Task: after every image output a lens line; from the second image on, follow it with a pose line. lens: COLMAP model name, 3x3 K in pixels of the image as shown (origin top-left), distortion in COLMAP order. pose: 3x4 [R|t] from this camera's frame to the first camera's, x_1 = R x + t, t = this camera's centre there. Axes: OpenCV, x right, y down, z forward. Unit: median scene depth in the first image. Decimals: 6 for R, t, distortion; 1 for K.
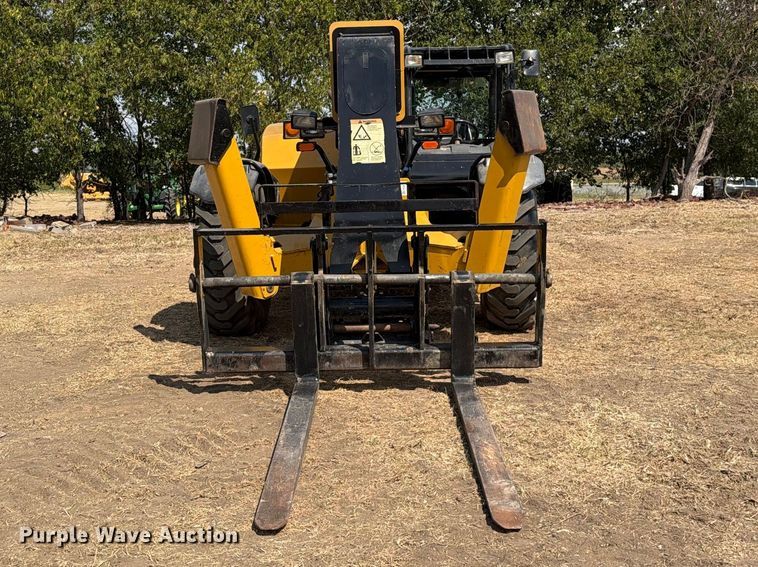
lens RADIAL K [[860.1, 0, 379.0], [0, 860.1, 283.5], [0, 0, 1]] dist [0.118057, -0.182332]
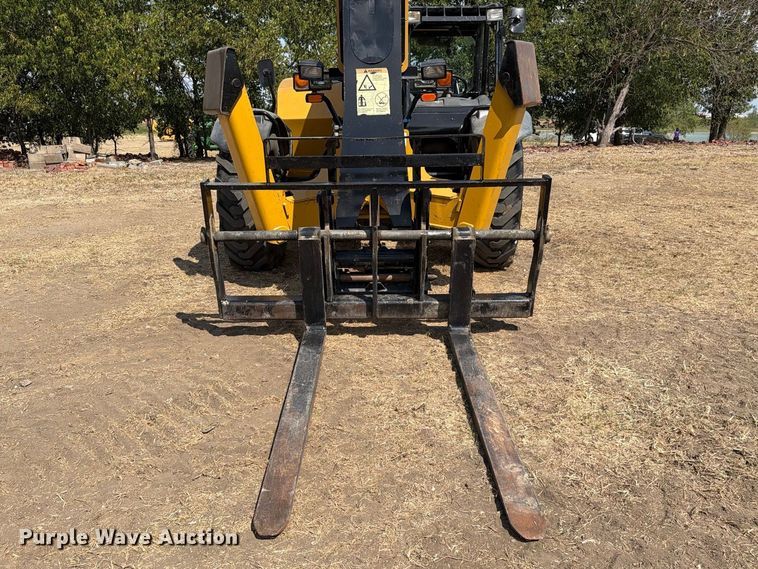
lens RADIAL K [[610.9, 0, 366.1], [0, 610.9, 343.6], [0, 0, 1]] dist [0.162189, -0.304208]
pose [[0.999876, 0.011274, -0.010980, -0.010153], [-0.008680, 0.977069, 0.212747, -0.032467], [0.013126, -0.212626, 0.977046, 0.230981]]
